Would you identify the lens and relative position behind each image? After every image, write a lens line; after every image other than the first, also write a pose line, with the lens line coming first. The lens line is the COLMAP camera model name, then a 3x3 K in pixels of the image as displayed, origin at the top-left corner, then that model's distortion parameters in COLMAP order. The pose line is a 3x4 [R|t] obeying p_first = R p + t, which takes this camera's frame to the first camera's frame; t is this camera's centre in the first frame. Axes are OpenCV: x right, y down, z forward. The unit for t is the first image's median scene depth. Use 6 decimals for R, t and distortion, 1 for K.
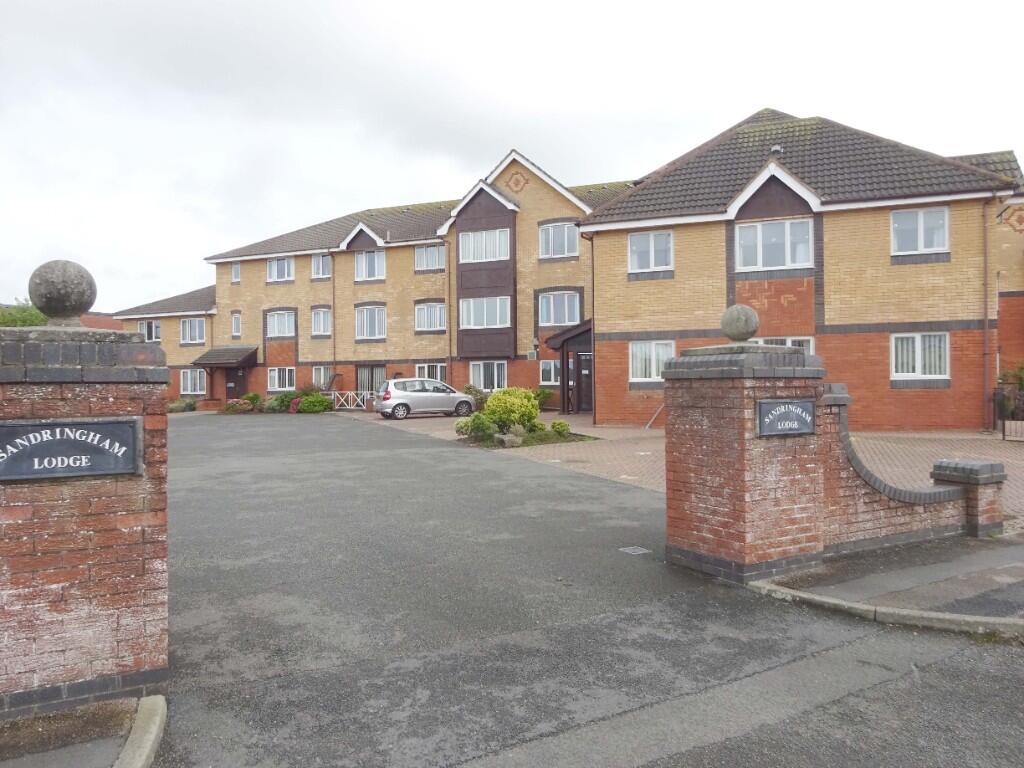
lens RADIAL K [[755.7, 0, 512.9], [0, 755.7, 384.7], [0, 0, 1]] dist [0.004104, -0.010944]
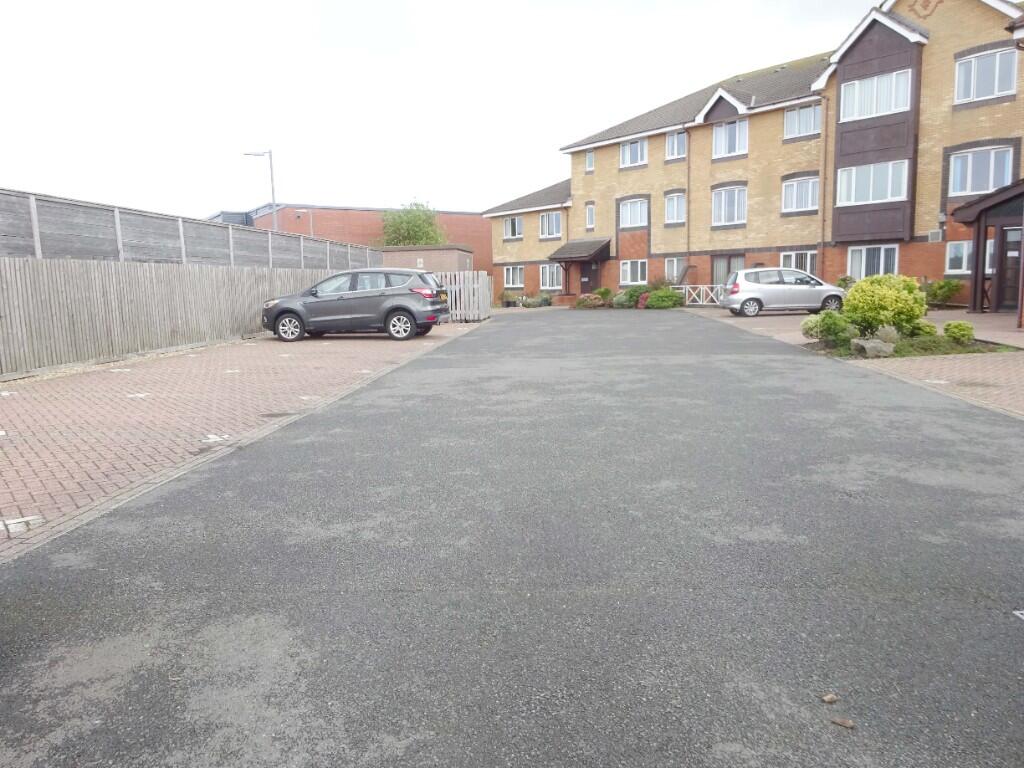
lens RADIAL K [[755.7, 0, 511.7], [0, 755.7, 380.3], [0, 0, 1]] dist [0.004104, -0.010944]
pose [[0.879430, 0.052345, -0.473141, 0.017146], [0.009864, 0.991719, 0.128050, 0.004283], [0.475925, -0.117278, 0.871631, 0.100723]]
